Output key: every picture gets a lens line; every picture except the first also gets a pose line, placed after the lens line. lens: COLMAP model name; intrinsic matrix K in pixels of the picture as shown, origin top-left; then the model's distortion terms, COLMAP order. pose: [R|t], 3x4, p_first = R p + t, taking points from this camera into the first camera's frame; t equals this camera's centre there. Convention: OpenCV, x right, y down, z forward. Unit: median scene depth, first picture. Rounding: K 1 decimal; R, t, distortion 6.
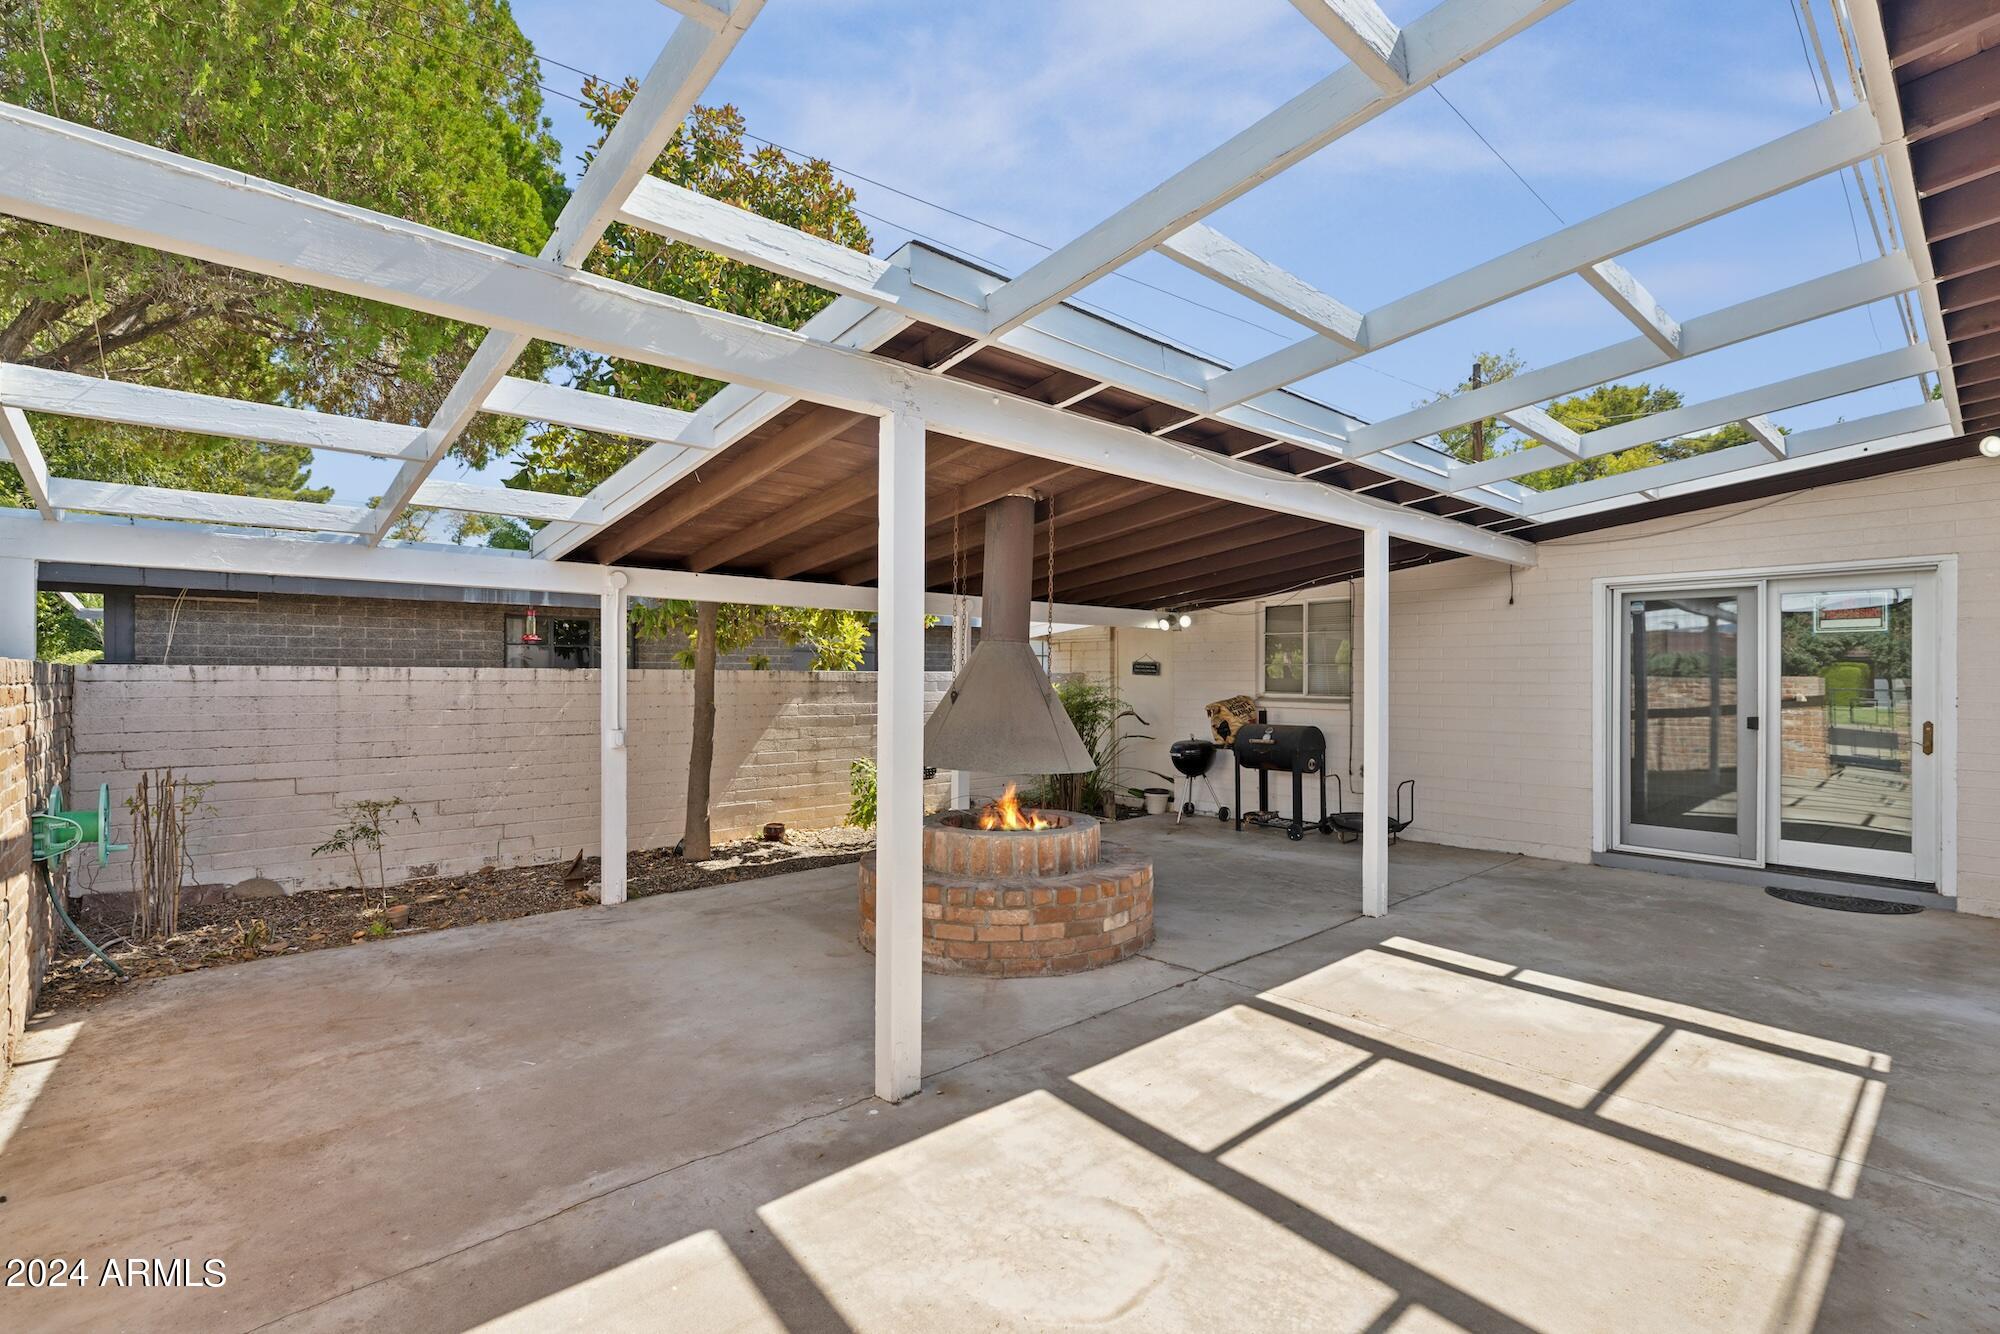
lens RADIAL K [[907.9, 0, 1002.6], [0, 907.9, 665.9], [0, 0, 1]] dist [0.003895, 0.000142]
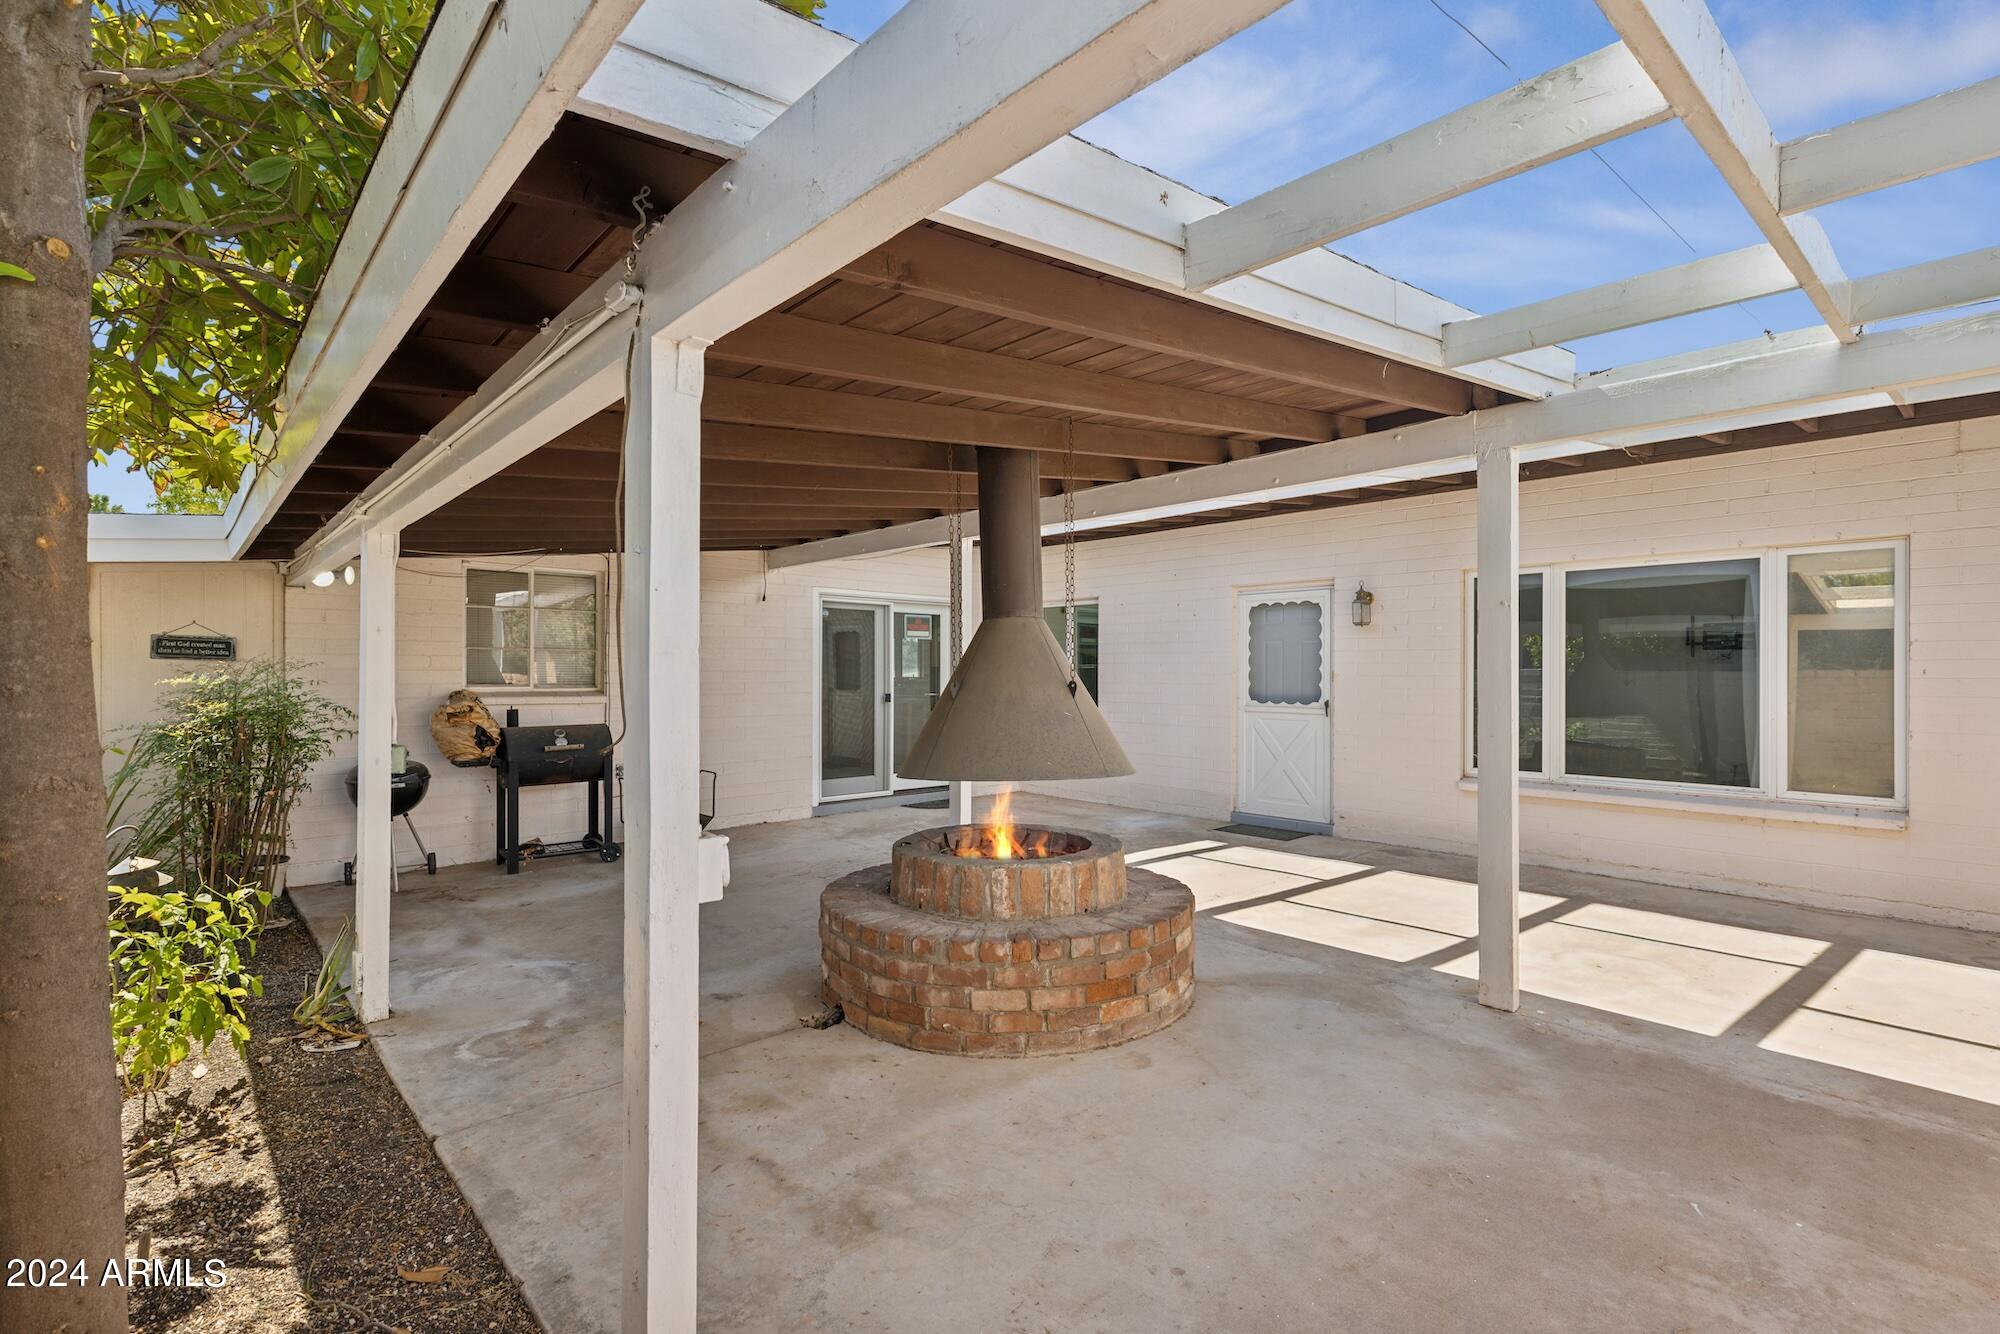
lens RADIAL K [[907.9, 0, 1004.1], [0, 907.9, 677.9], [0, 0, 1]] dist [0.003895, 0.000142]
pose [[-0.017846, -0.010217, 0.999789, -1.142246], [-0.014785, 0.999841, 0.009953, 0.022550], [-0.999731, -0.014604, -0.017994, 1.464088]]
